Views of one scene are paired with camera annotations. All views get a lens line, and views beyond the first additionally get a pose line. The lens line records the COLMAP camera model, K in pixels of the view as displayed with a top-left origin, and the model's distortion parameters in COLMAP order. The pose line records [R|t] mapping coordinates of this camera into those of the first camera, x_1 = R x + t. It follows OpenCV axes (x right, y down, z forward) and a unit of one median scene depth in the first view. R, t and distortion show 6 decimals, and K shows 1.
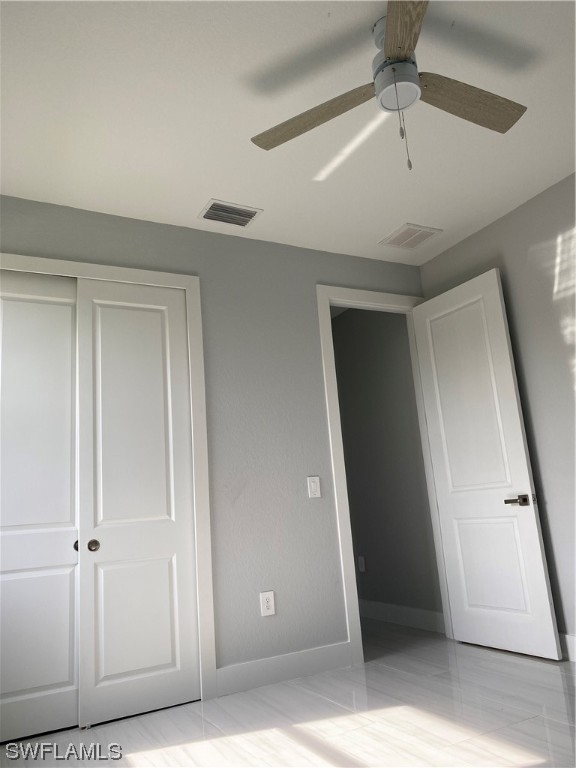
lens RADIAL K [[587.4, 0, 288.0], [0, 587.4, 384.0], [0, 0, 1]] dist [0.068762, -0.102111]
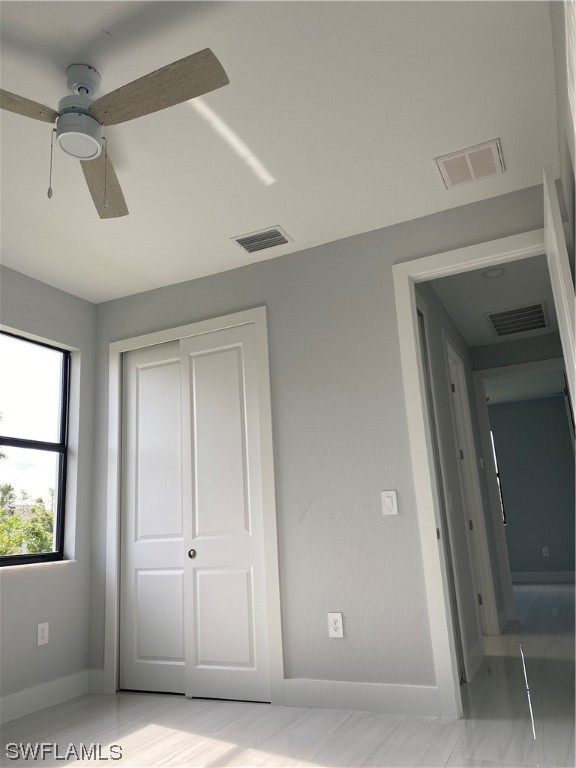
lens RADIAL K [[588.4, 0, 287.9], [0, 588.4, 390.5], [0, 0, 1]] dist [0.022234, 0.004177]
pose [[0.587129, -0.145347, -0.796338, 0.770624], [0.179641, 0.982614, -0.046899, 0.028050], [0.789309, -0.115519, 0.603031, 0.419067]]
